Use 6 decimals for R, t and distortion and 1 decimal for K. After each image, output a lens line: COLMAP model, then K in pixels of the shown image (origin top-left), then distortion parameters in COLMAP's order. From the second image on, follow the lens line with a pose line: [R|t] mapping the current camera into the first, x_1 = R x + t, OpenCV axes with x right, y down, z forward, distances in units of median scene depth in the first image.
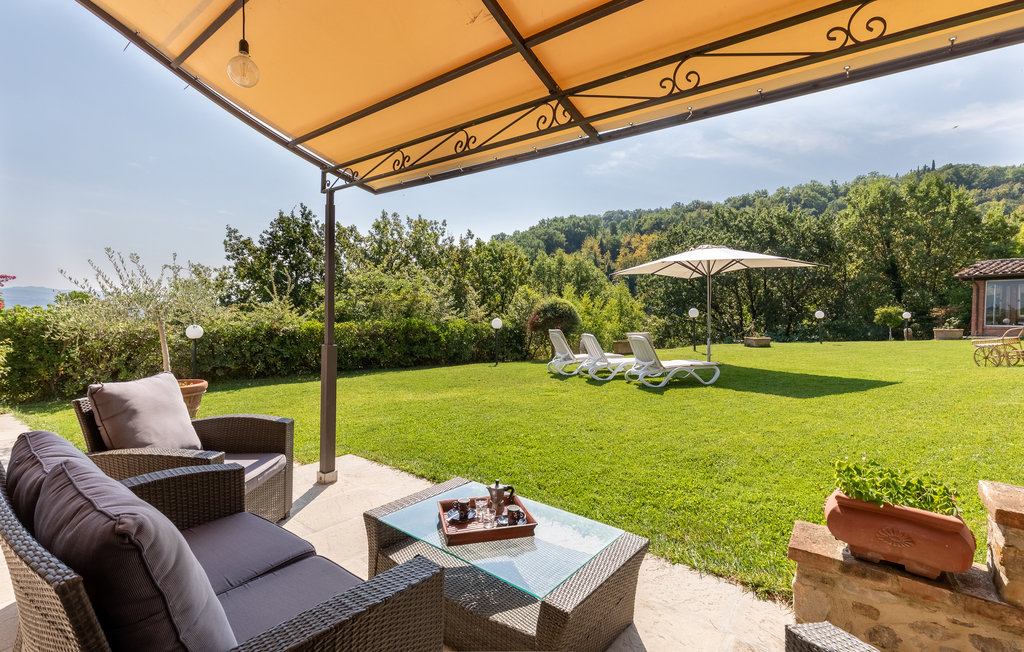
lens RADIAL K [[461.8, 0, 529.2], [0, 461.8, 324.4], [0, 0, 1]] dist [-0.003206, -0.000776]
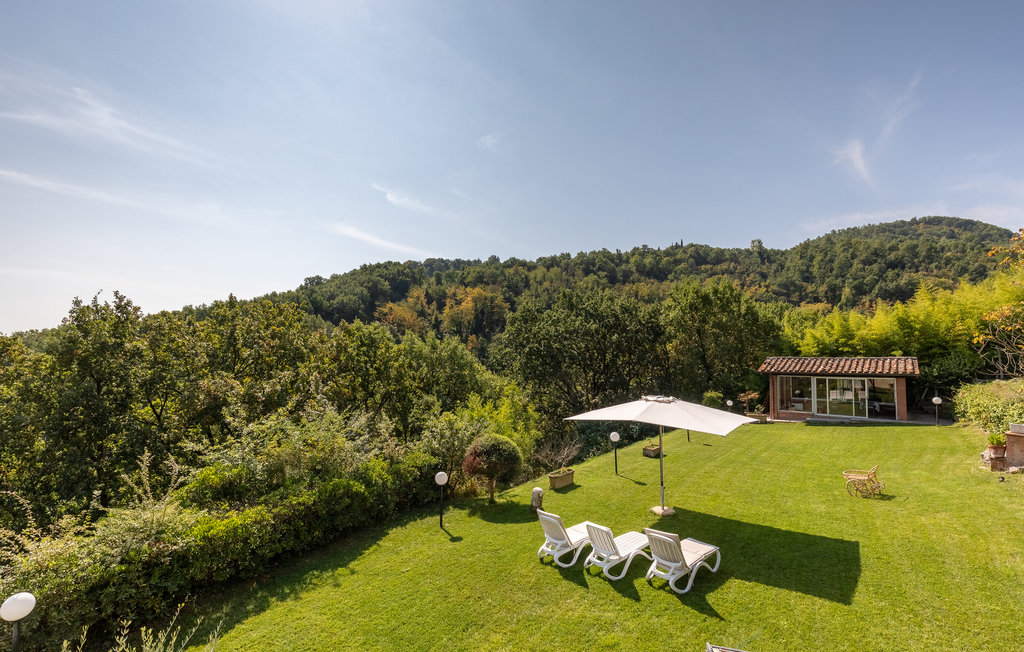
lens RADIAL K [[450.2, 0, 492.1], [0, 450.2, 312.6], [0, 0, 1]] dist [0.000654, -0.000076]
pose [[0.924461, 0.015320, 0.380968, -0.088670], [0.008960, 0.998044, -0.061877, -0.074354], [-0.381171, 0.060617, 0.922515, 0.046714]]
